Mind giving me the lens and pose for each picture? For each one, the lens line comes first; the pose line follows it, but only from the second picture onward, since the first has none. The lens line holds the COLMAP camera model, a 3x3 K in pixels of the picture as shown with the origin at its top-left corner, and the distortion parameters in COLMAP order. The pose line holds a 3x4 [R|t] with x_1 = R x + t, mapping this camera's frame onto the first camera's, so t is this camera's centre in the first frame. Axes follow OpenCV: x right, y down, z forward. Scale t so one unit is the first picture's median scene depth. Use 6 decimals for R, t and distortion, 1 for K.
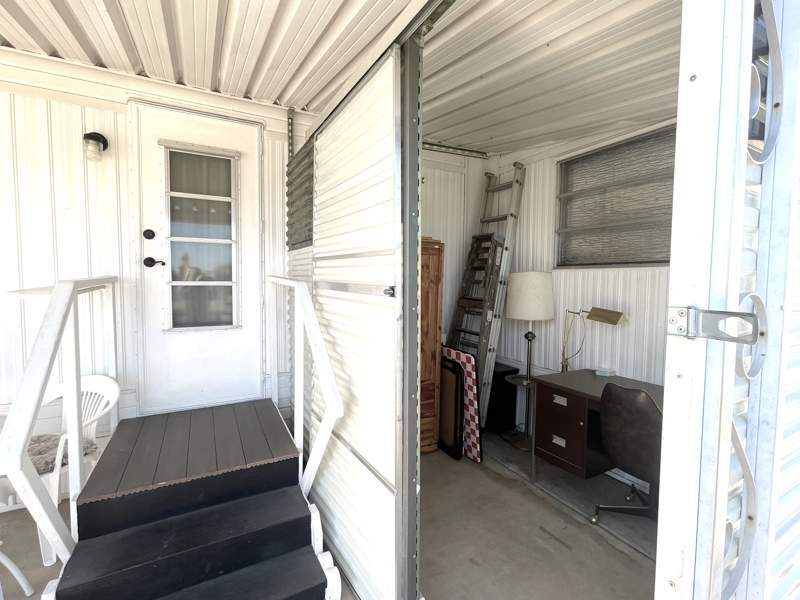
lens RADIAL K [[364.7, 0, 397.8], [0, 364.7, 297.8], [0, 0, 1]] dist [-0.003224, -0.002884]
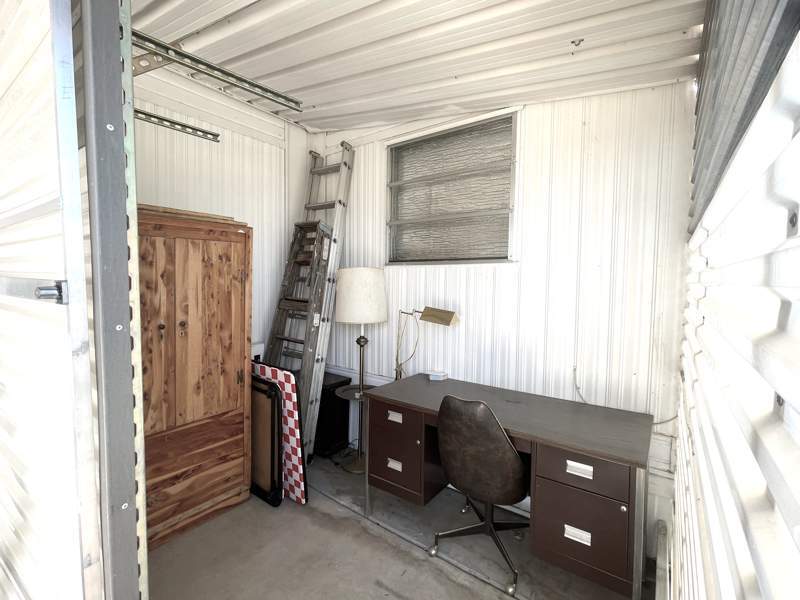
lens RADIAL K [[364.7, 0, 398.1], [0, 364.7, 297.8], [0, 0, 1]] dist [-0.003224, -0.002884]
pose [[0.905799, -0.017004, 0.423365, 0.083191], [0.016220, 0.999854, 0.005455, -0.002850], [-0.423396, 0.001926, 0.905943, 0.195285]]
